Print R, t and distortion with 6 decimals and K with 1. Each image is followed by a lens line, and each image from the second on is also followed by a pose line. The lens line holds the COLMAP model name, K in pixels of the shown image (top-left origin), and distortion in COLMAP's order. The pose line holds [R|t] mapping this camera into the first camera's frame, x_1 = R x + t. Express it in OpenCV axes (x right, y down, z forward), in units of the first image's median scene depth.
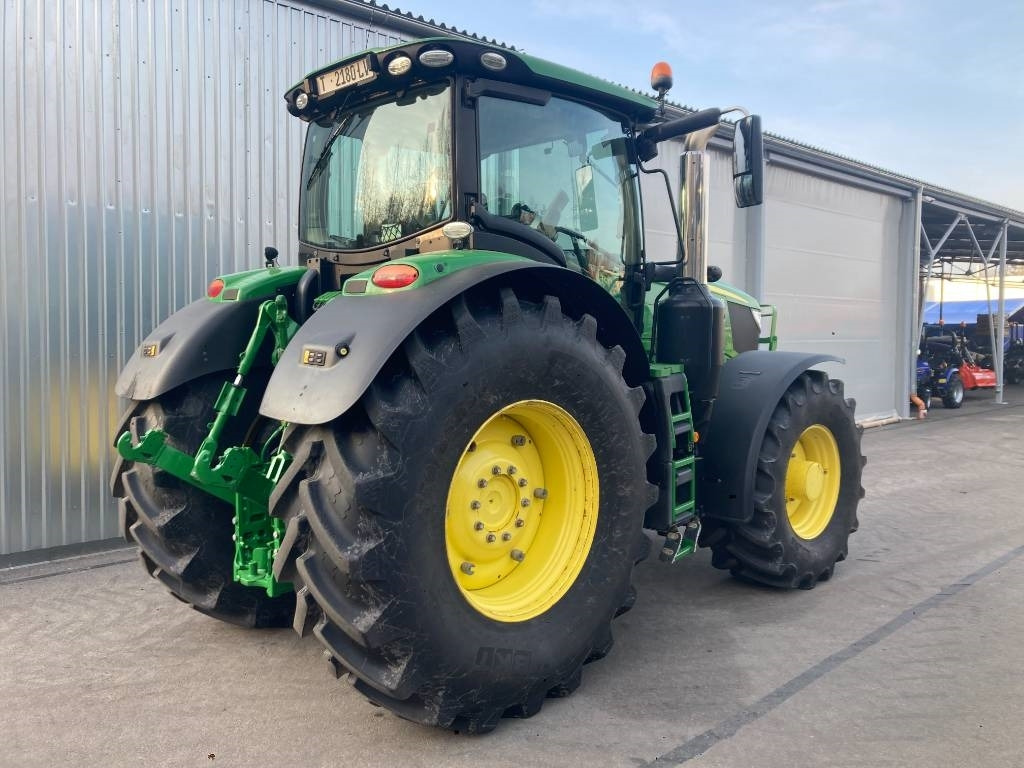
lens RADIAL K [[838.7, 0, 522.8], [0, 838.7, 376.5], [0, 0, 1]] dist [0.034394, -0.045326]
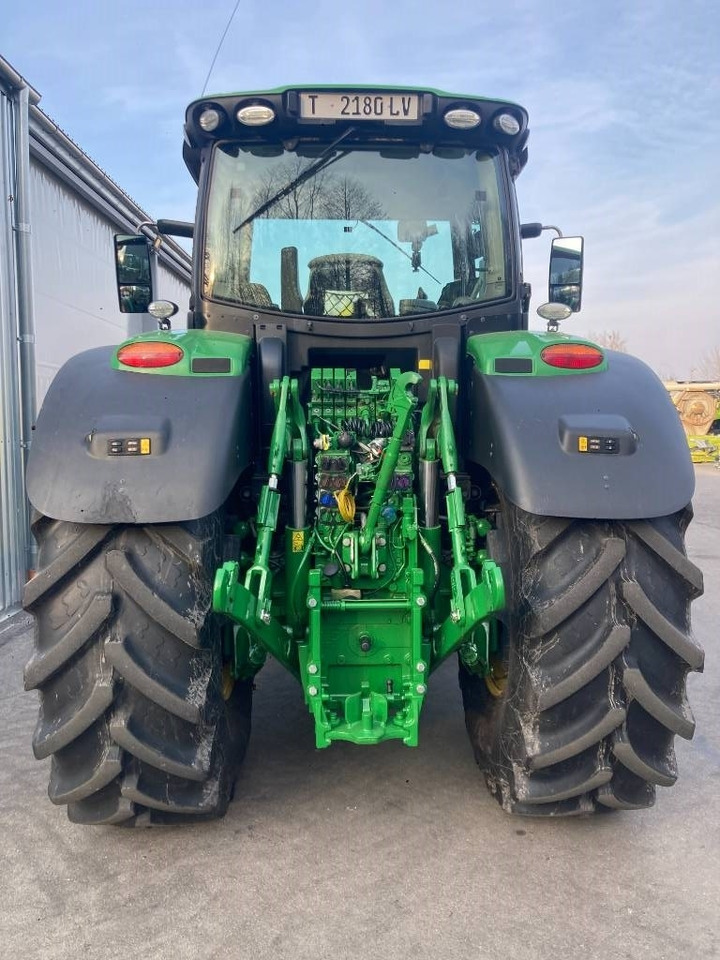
lens RADIAL K [[786.3, 0, 363.3], [0, 786.3, 480.7], [0, 0, 1]] dist [0.034394, -0.045326]
pose [[0.675178, -0.055898, 0.735533, -0.794938], [0.042629, 0.998415, 0.036746, -0.019307], [-0.736422, 0.006545, 0.676491, 0.475872]]
